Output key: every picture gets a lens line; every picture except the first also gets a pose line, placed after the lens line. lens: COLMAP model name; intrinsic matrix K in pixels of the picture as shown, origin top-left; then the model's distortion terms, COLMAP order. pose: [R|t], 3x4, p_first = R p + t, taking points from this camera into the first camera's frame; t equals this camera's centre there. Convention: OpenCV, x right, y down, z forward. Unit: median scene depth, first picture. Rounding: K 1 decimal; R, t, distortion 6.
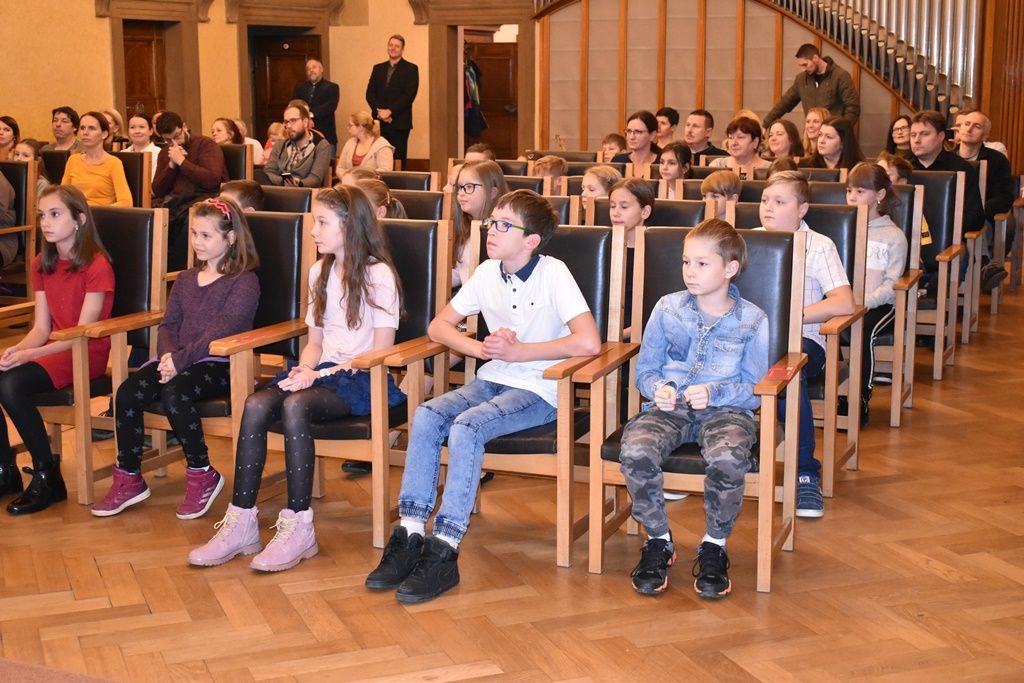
lens RADIAL K [[1491.4, 0, 512.9], [0, 1491.4, 339.1], [0, 0, 1]] dist [-0.014961, 0.009503]
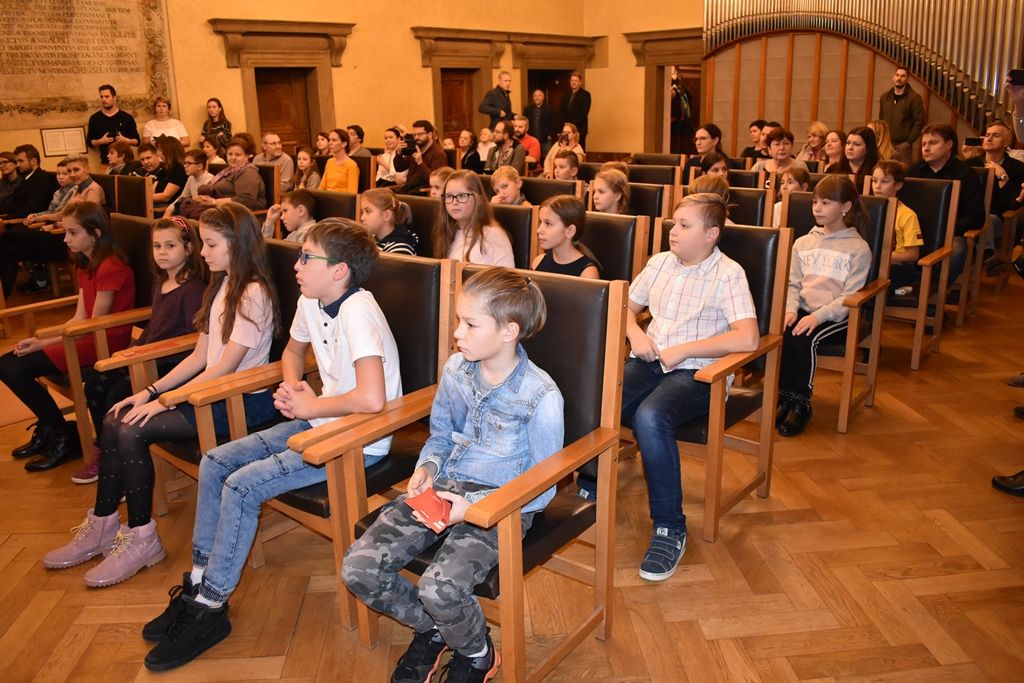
lens RADIAL K [[805.9, 0, 514.9], [0, 805.9, 342.3], [0, 0, 1]] dist [-0.095629, 0.015411]
pose [[0.956824, 0.061002, -0.284193, 0.186668], [-0.027095, 0.992191, 0.121748, -0.063900], [0.289401, -0.108792, 0.951006, 0.401220]]
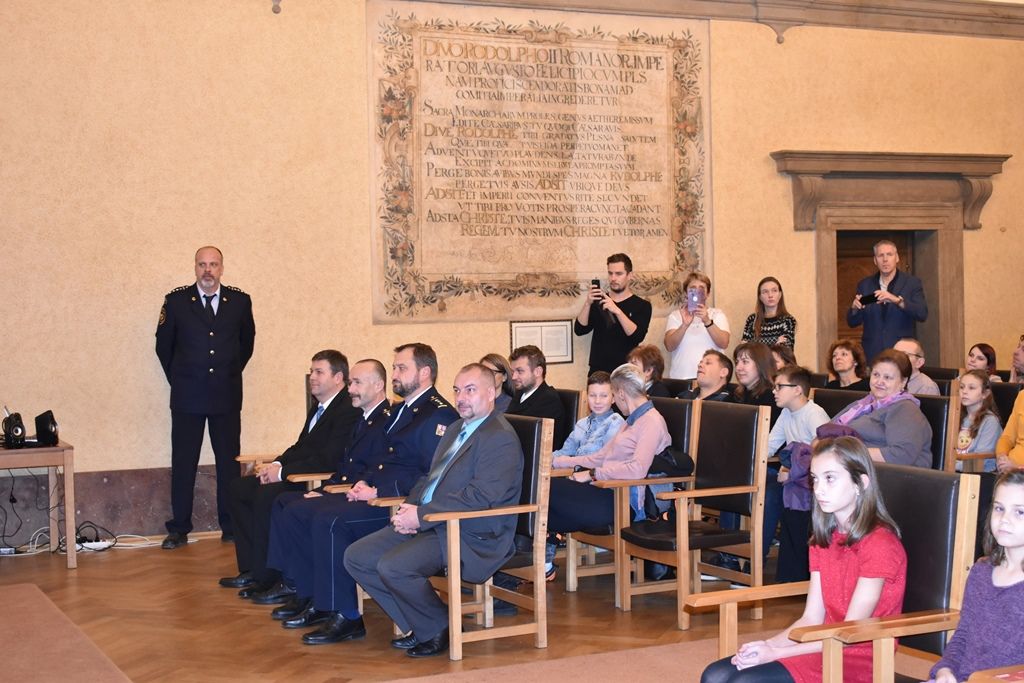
lens RADIAL K [[1535.9, 0, 510.2], [0, 1535.9, 343.1], [0, 0, 1]] dist [-0.024922, -0.010097]
pose [[0.760700, 0.000917, -0.649103, 0.075613], [-0.093920, 0.989631, -0.108669, -0.039933], [0.642273, 0.143629, 0.752899, 0.222020]]
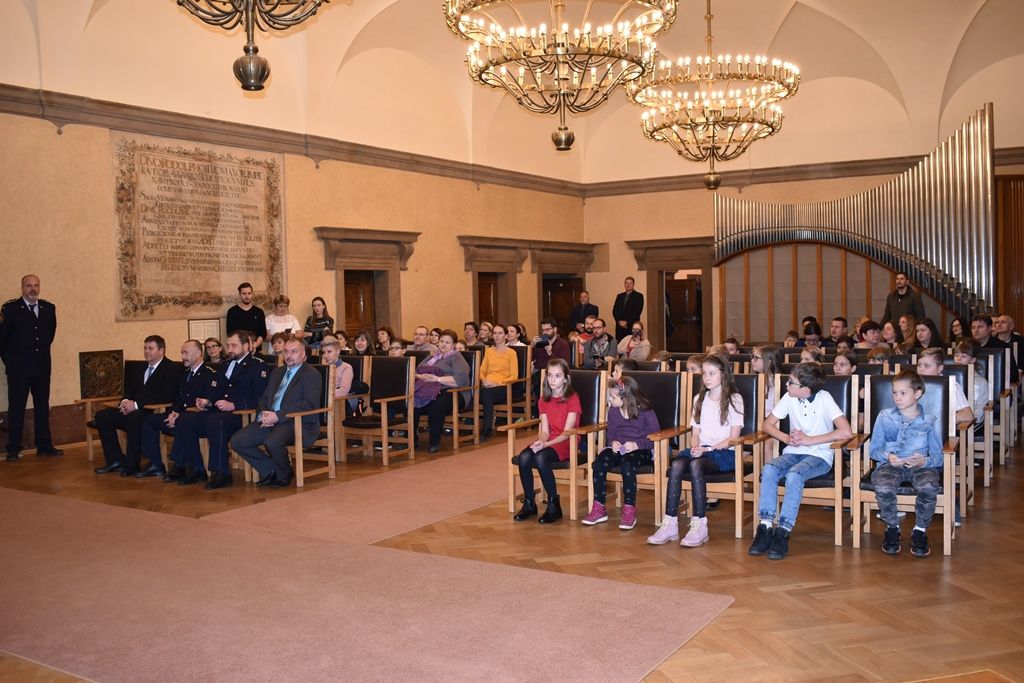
lens RADIAL K [[974.7, 0, 518.0], [0, 974.7, 340.8], [0, 0, 1]] dist [-0.075569, 0.002909]
pose [[0.990570, -0.015868, -0.136086, -0.146053], [-0.002365, 0.991142, -0.132788, 0.038079], [0.136988, 0.131858, 0.981758, -0.240086]]
